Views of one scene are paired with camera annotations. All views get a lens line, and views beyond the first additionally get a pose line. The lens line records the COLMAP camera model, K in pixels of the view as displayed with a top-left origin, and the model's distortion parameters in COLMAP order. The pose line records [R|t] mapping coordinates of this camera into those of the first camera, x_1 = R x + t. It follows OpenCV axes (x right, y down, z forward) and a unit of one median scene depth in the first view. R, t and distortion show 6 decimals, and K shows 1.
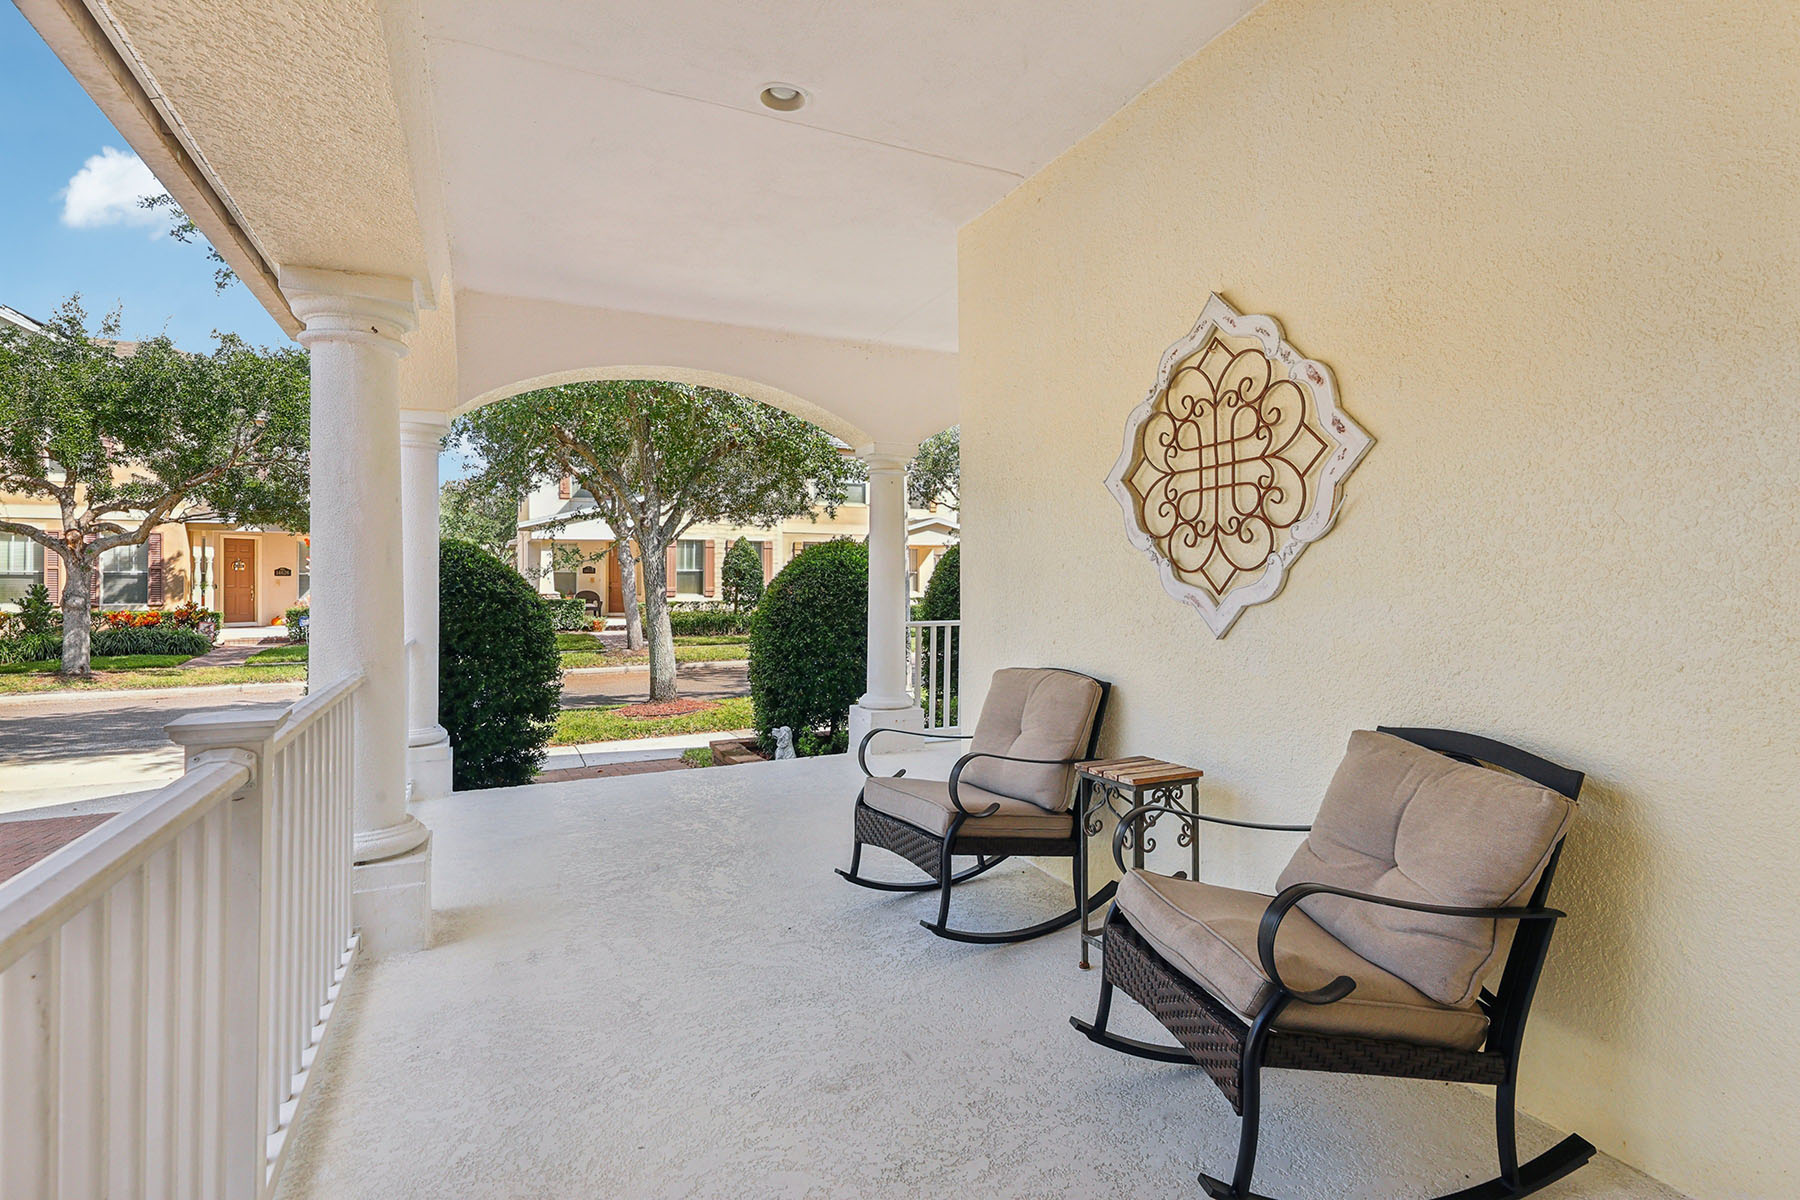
lens RADIAL K [[859.1, 0, 900.0], [0, 859.1, 600.0], [0, 0, 1]] dist [-0.000265, -0.000023]
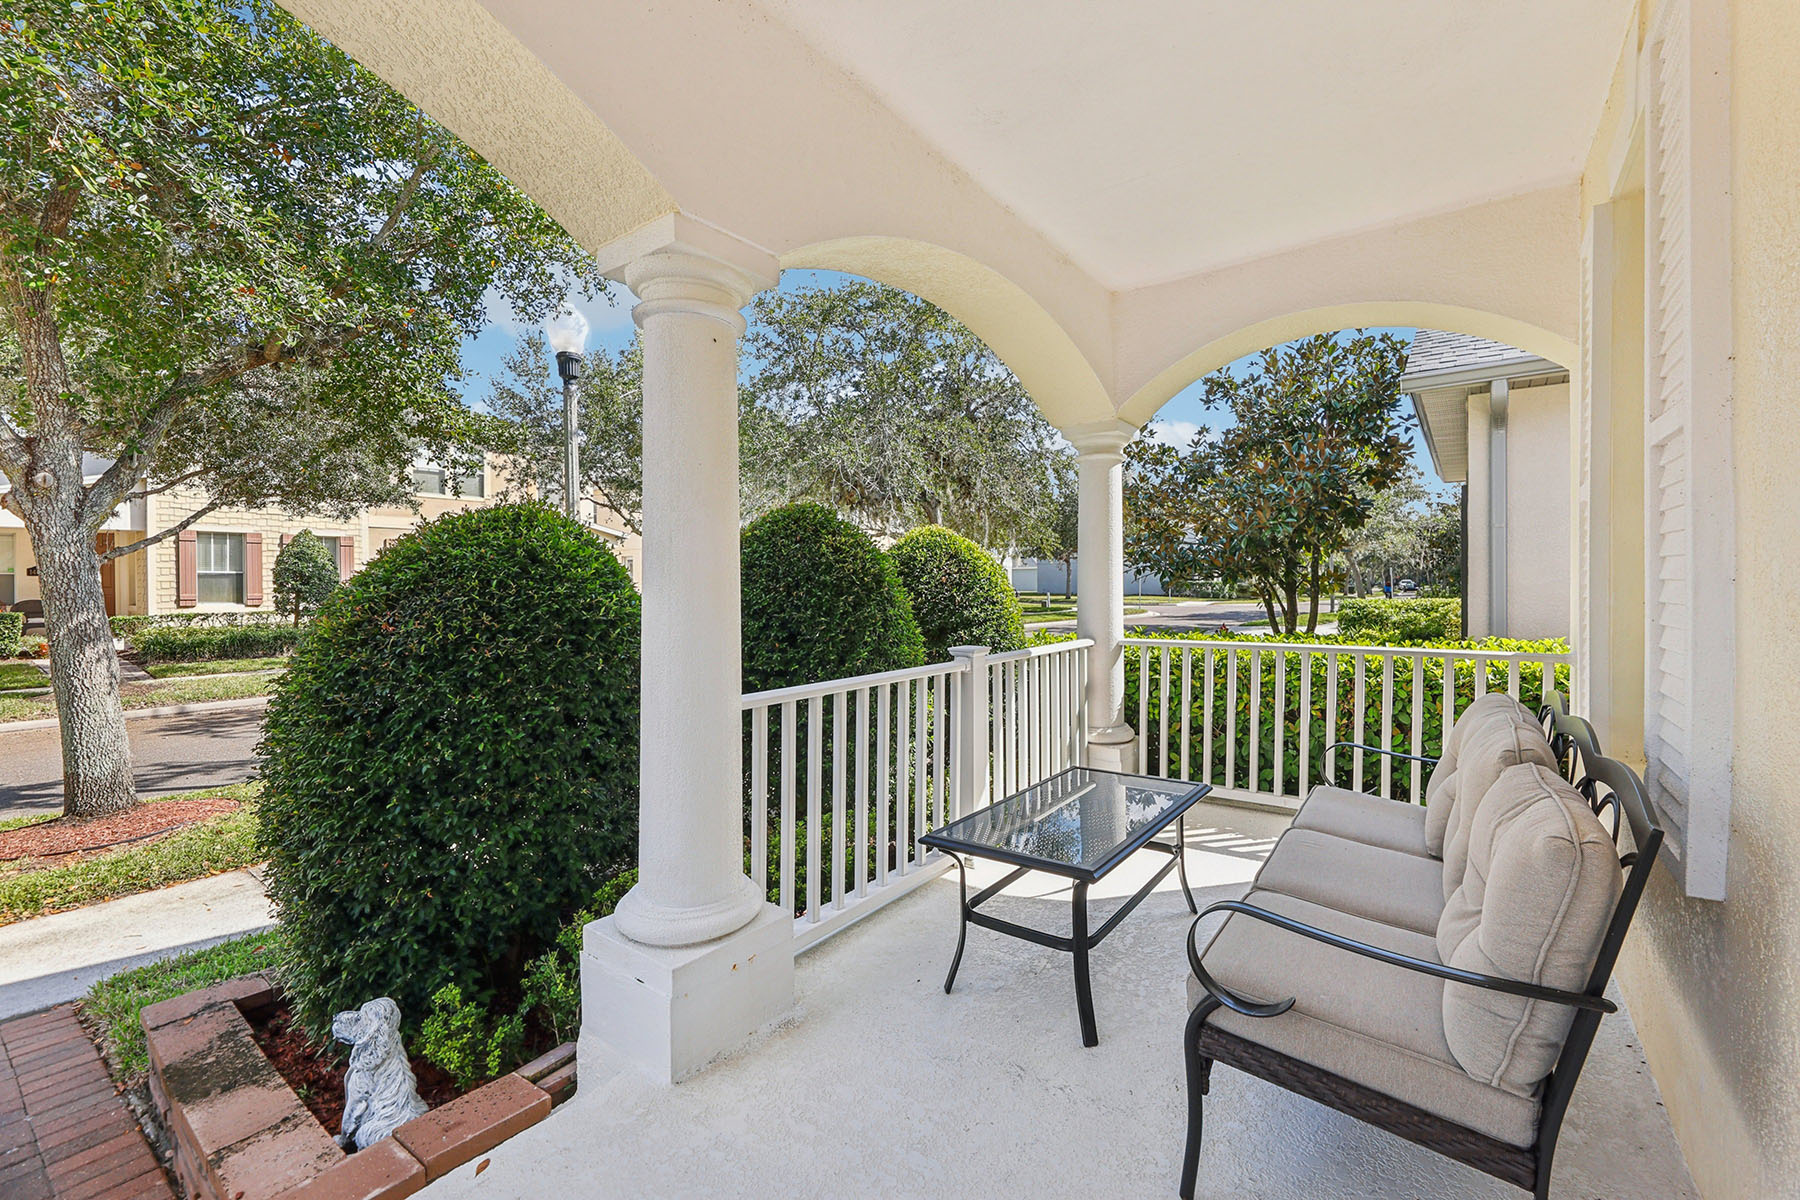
lens RADIAL K [[716.9, 0, 900.0], [0, 716.9, 600.0], [0, 0, 1]] dist [0.000527, -0.000332]
pose [[0.877412, -0.014303, 0.479524, -0.024895], [0.013369, 0.999896, 0.005362, -0.006346], [-0.479551, 0.001706, 0.877513, 0.188777]]
